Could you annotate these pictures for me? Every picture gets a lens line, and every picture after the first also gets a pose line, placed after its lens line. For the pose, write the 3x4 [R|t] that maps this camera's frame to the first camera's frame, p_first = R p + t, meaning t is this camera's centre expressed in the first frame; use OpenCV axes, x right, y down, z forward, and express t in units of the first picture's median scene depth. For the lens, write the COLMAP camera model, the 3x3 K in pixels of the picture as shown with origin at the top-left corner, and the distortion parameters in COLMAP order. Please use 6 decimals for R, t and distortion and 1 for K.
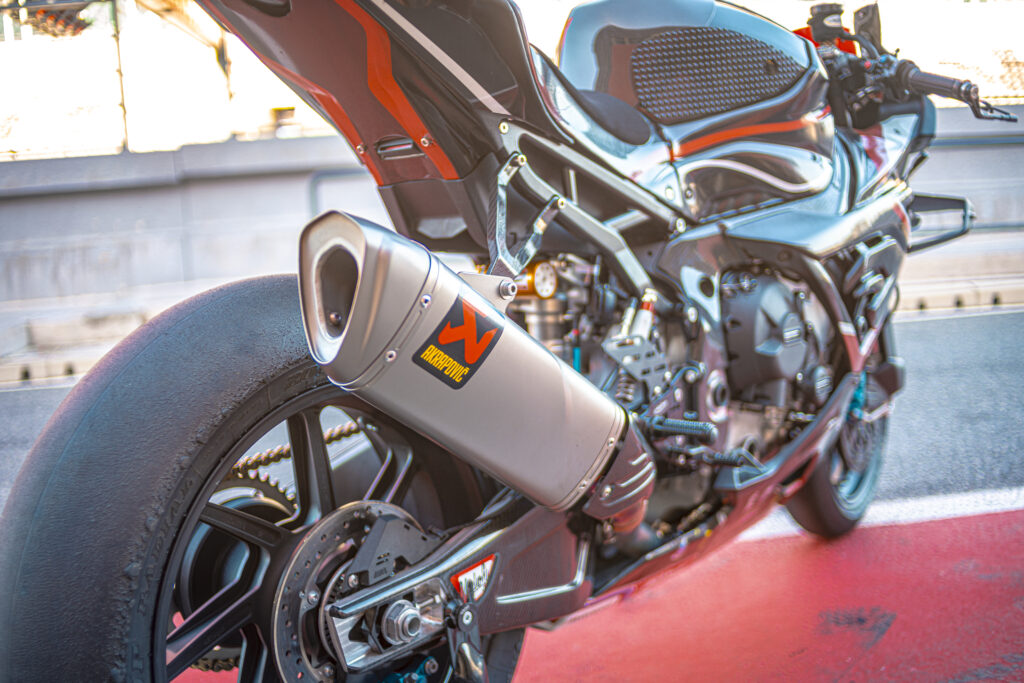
lens RADIAL K [[1017.9, 0, 512.0], [0, 1017.9, 341.5], [0, 0, 1]] dist [-0.084446, 0.032158]
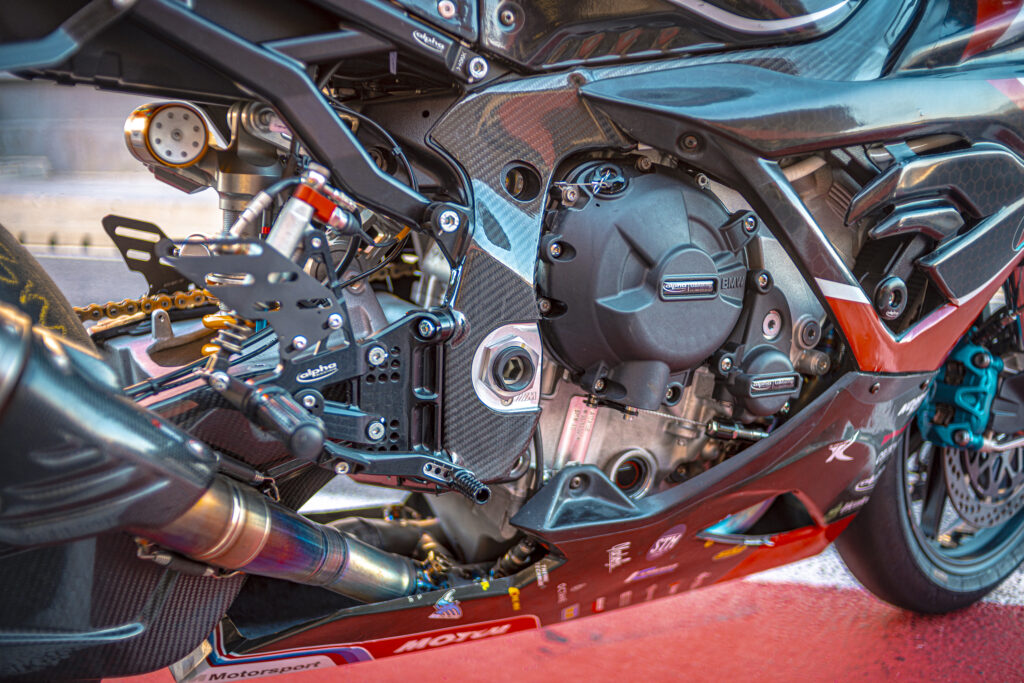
lens RADIAL K [[1017.9, 0, 512.0], [0, 1017.9, 341.5], [0, 0, 1]] dist [-0.084446, 0.032158]
pose [[0.927054, 0.150157, -0.343545, 0.388623], [-0.120591, 0.987027, 0.105996, -0.024150], [0.355004, -0.056836, 0.933135, 0.449507]]
